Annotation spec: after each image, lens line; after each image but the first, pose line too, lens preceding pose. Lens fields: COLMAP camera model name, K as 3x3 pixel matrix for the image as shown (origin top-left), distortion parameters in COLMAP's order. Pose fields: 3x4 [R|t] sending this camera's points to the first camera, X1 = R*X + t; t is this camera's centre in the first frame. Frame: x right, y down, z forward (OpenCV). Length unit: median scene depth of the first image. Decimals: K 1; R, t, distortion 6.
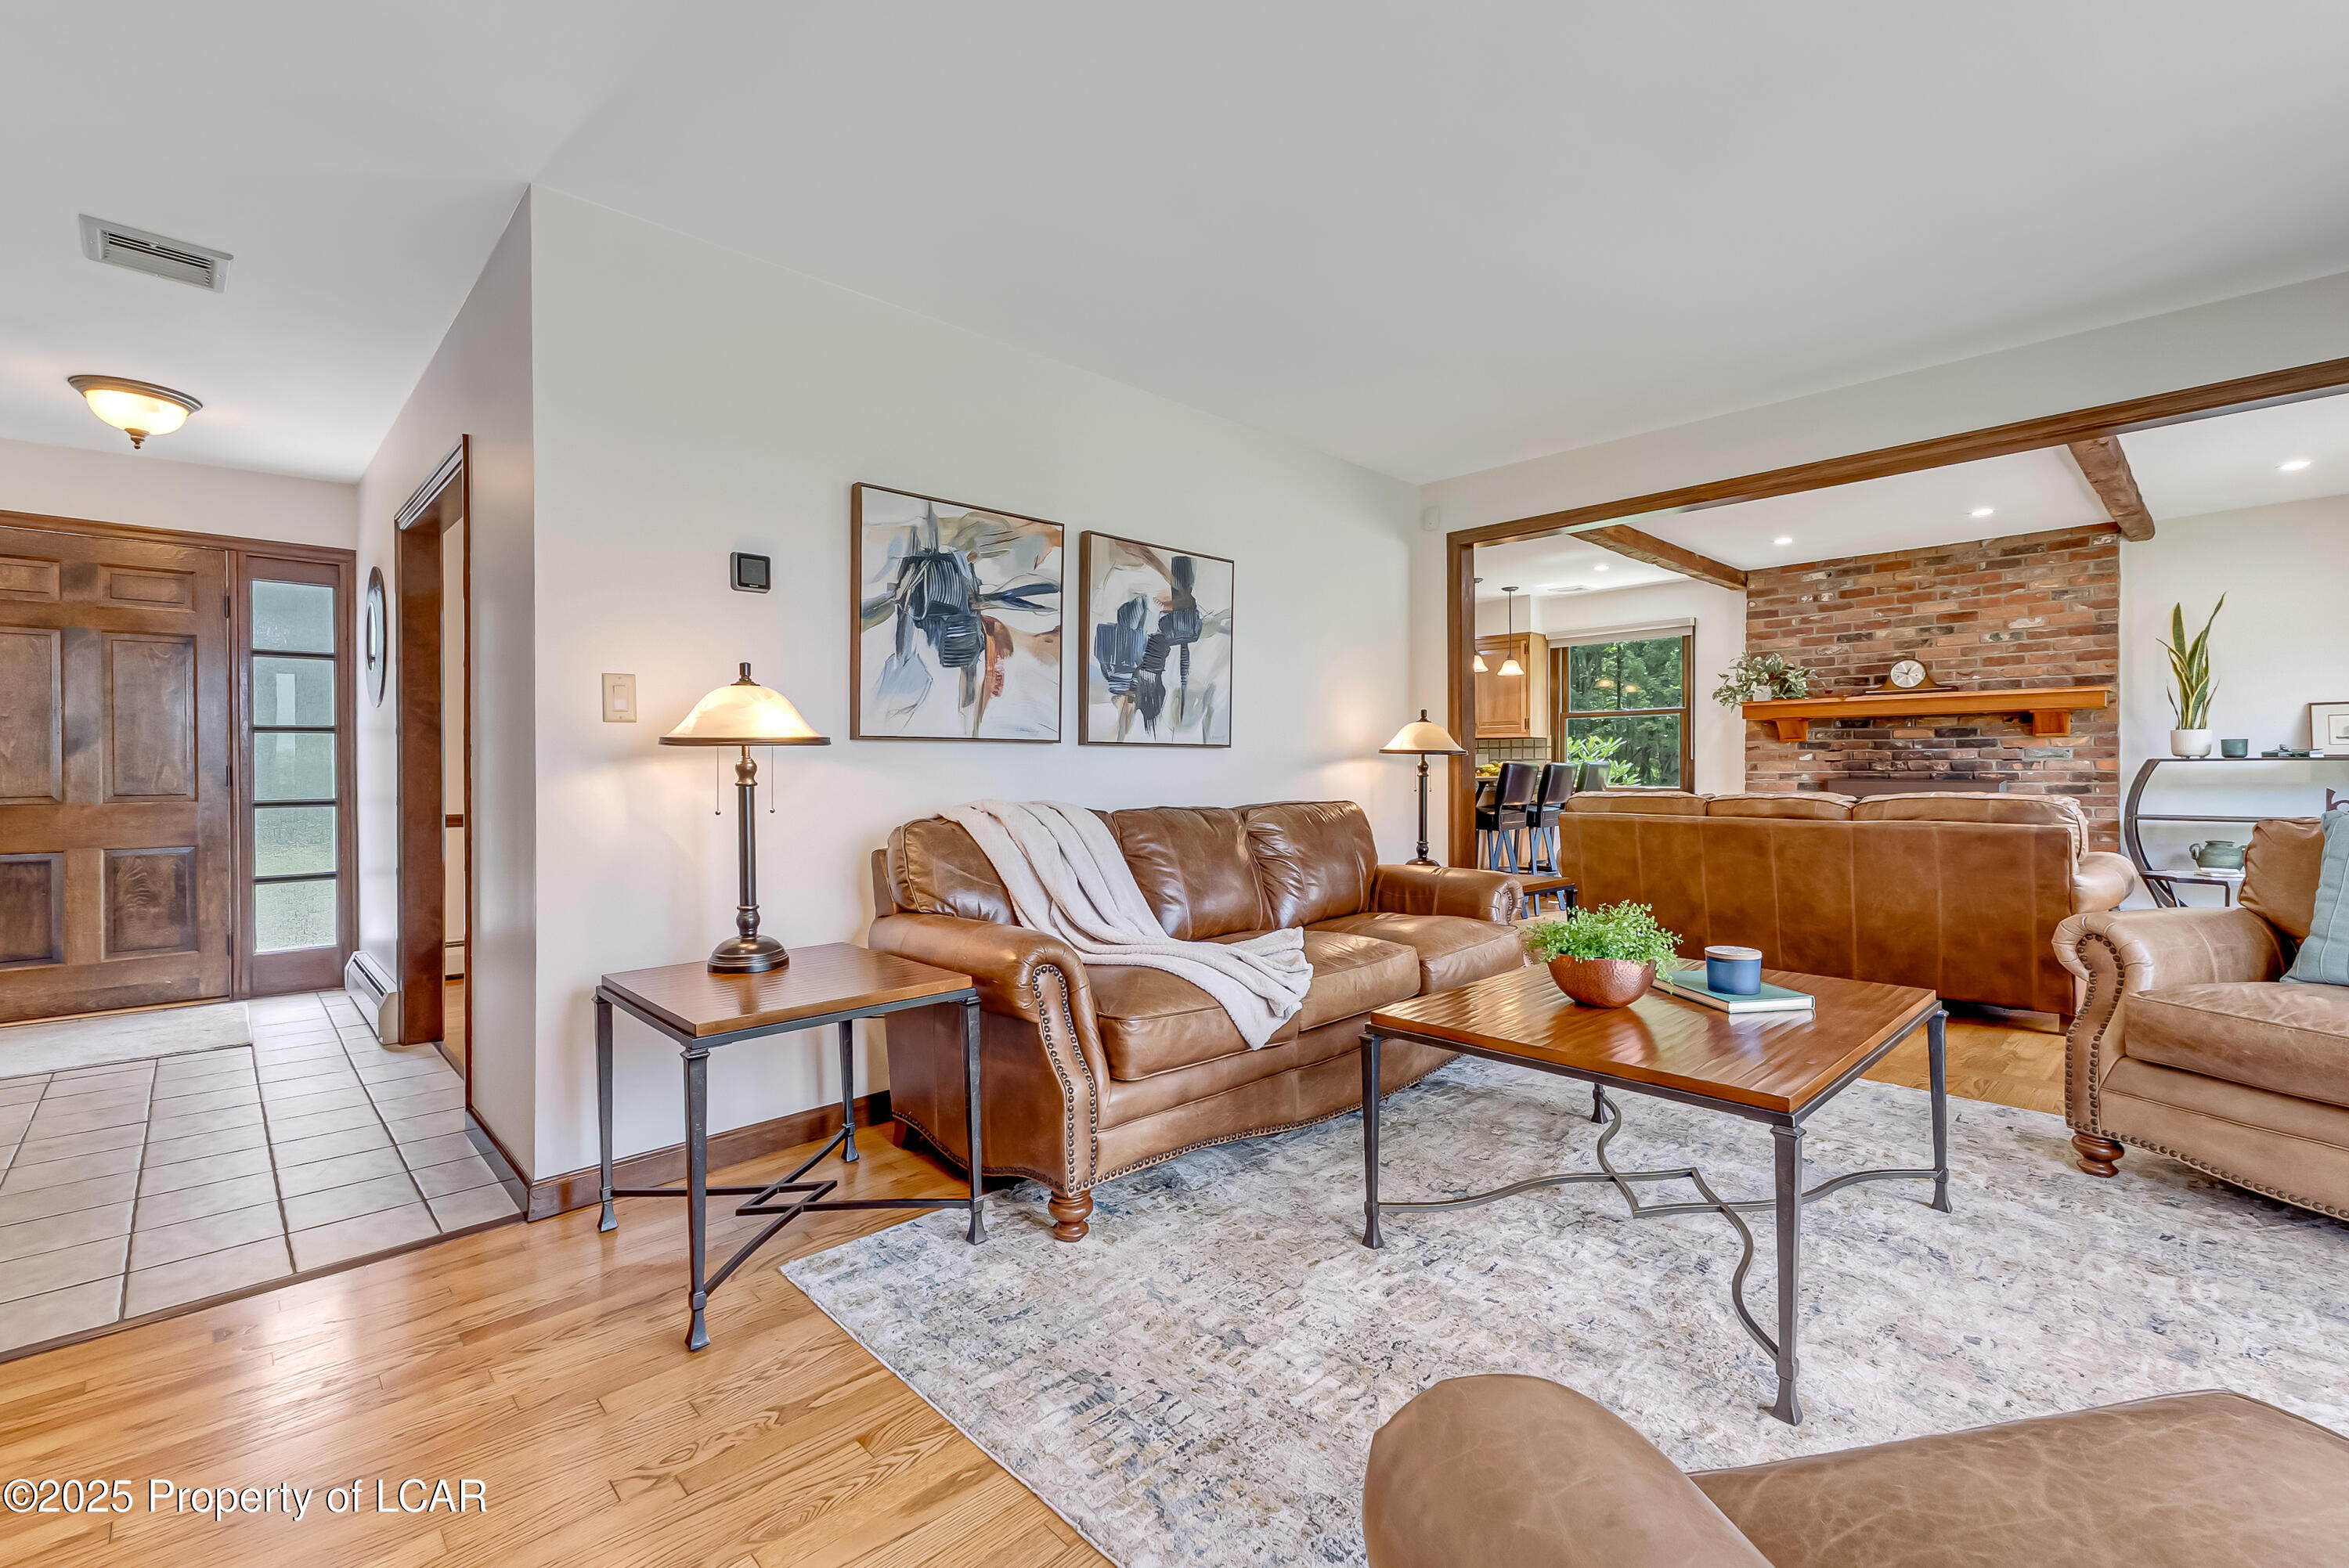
lens RADIAL K [[992.2, 0, 1161.9], [0, 992.2, 770.5], [0, 0, 1]] dist [0.005714, 0.000233]
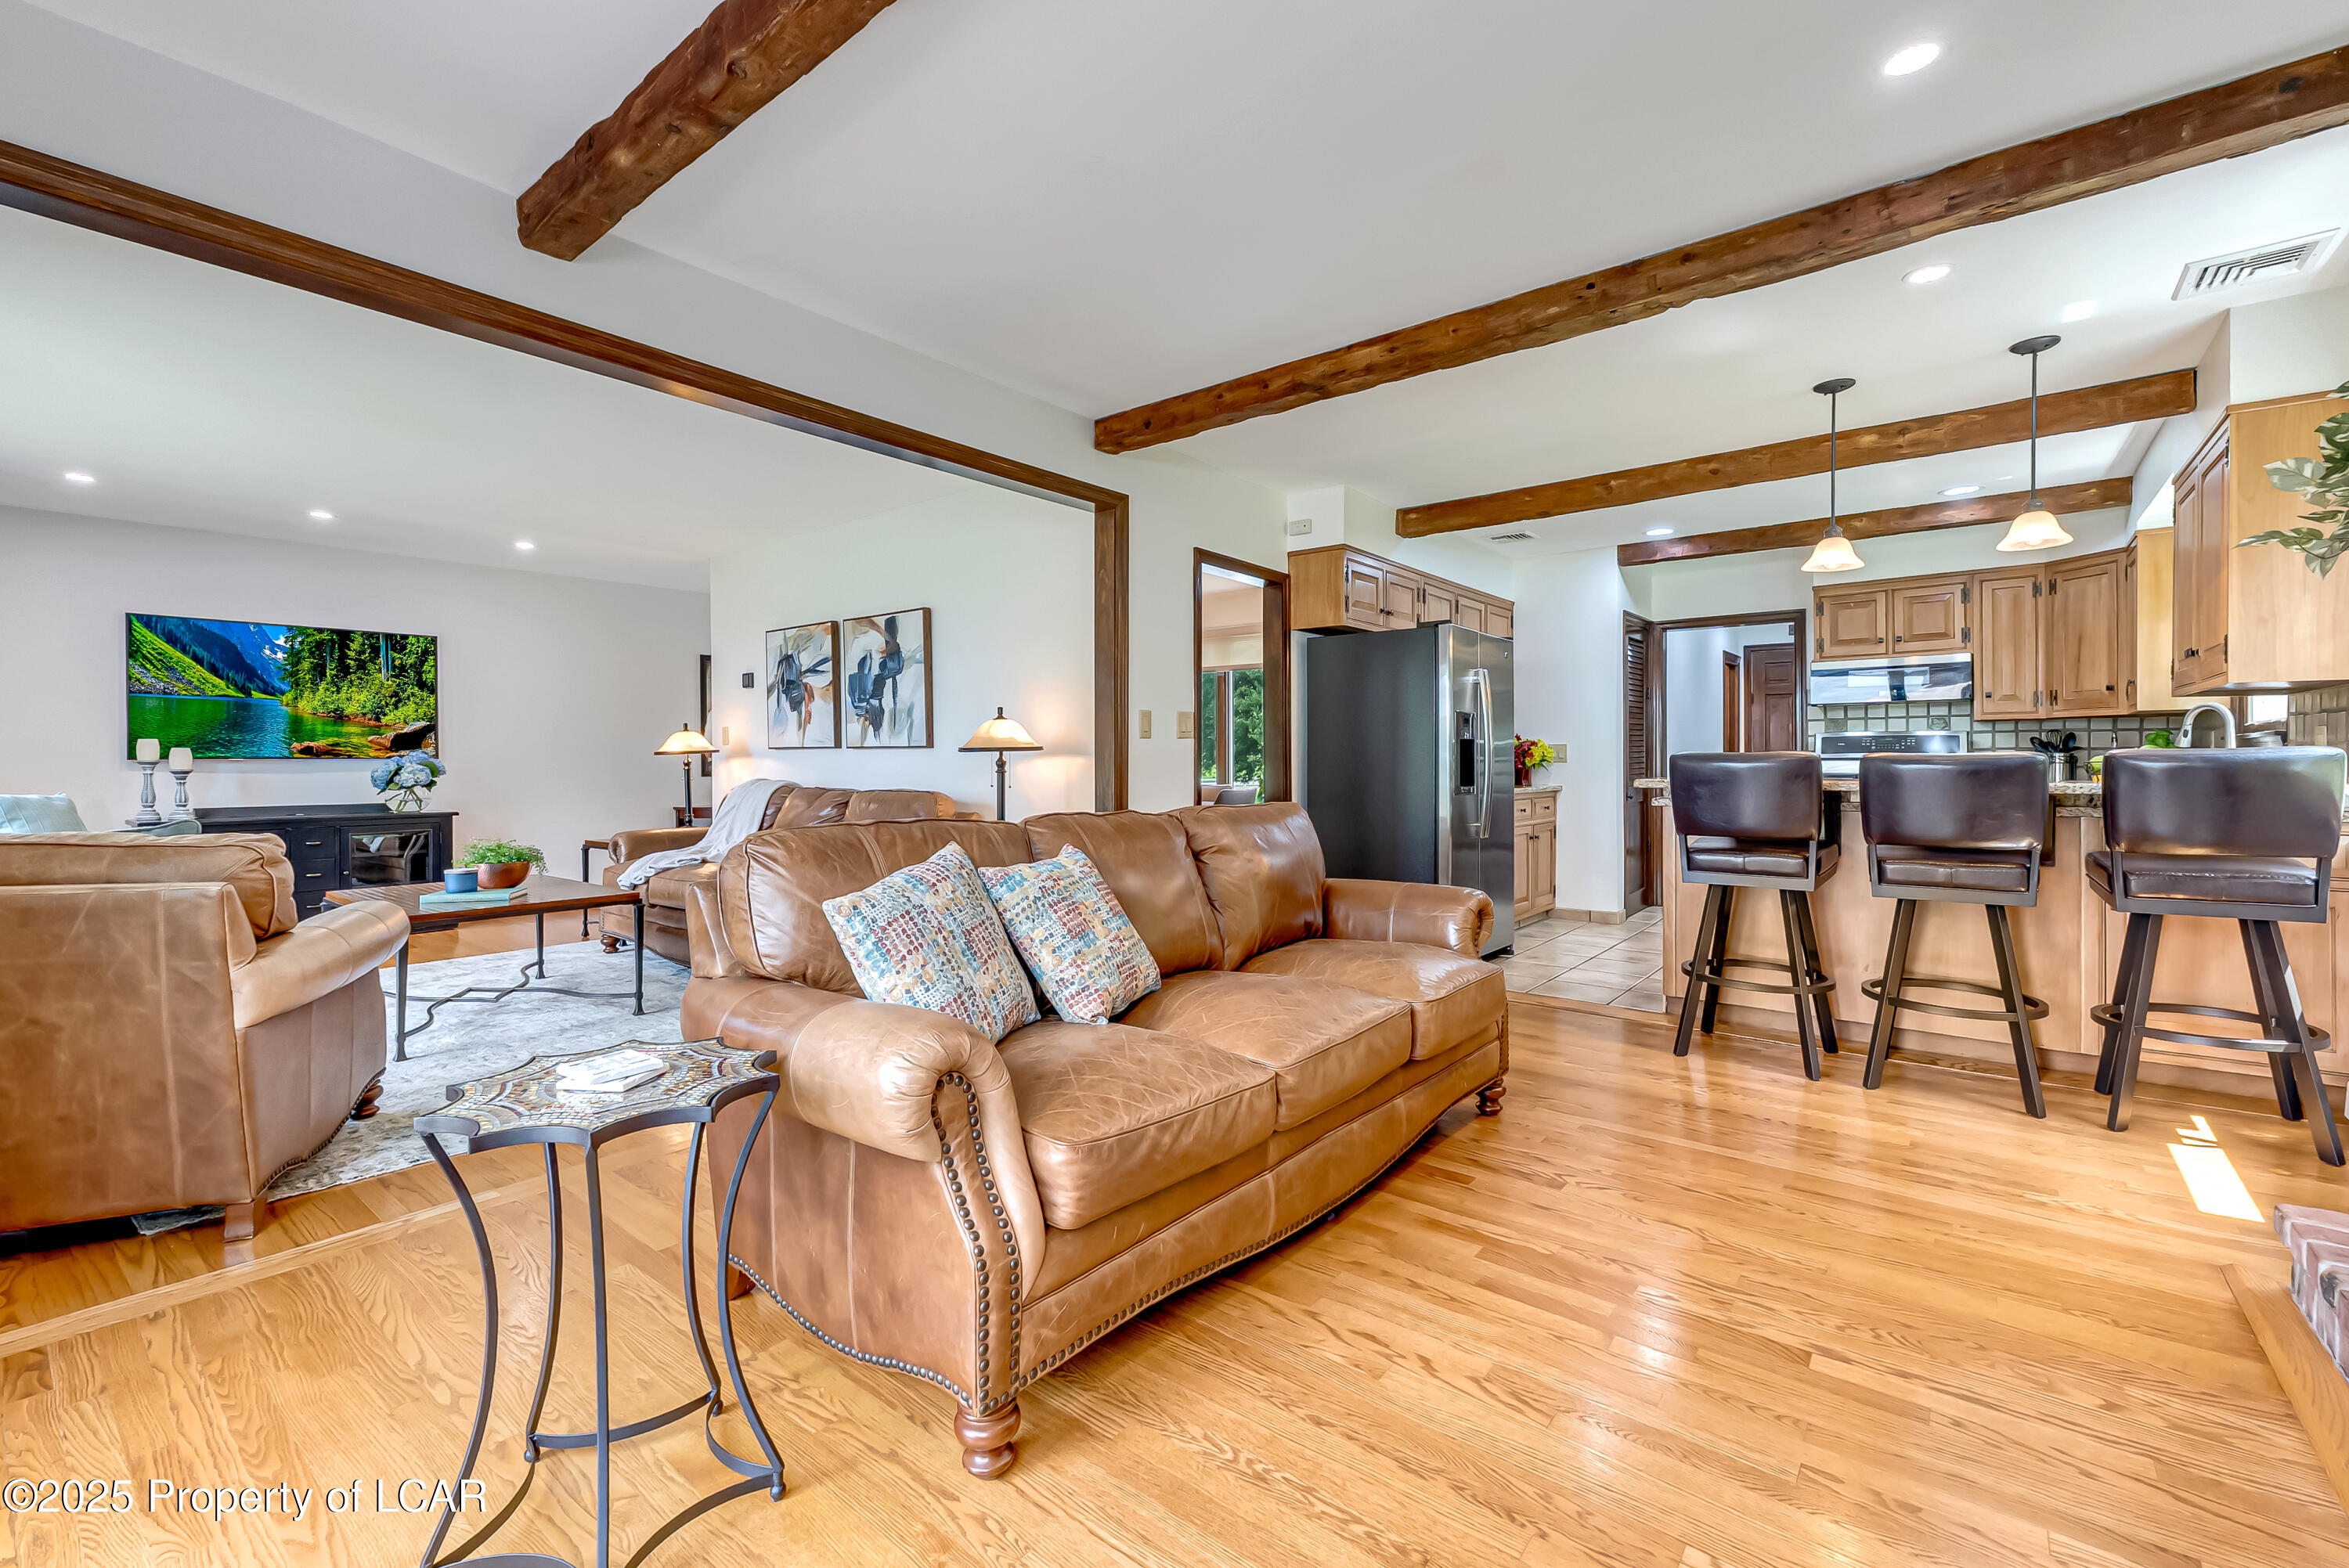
lens RADIAL K [[992.2, 0, 1158.5], [0, 992.2, 767.5], [0, 0, 1]] dist [0.005714, 0.000233]
pose [[0.142986, 0.011407, -0.989659, 0.932806], [0.001128, 0.999931, 0.011688, -0.008188], [0.989724, -0.002788, 0.142963, 0.731631]]
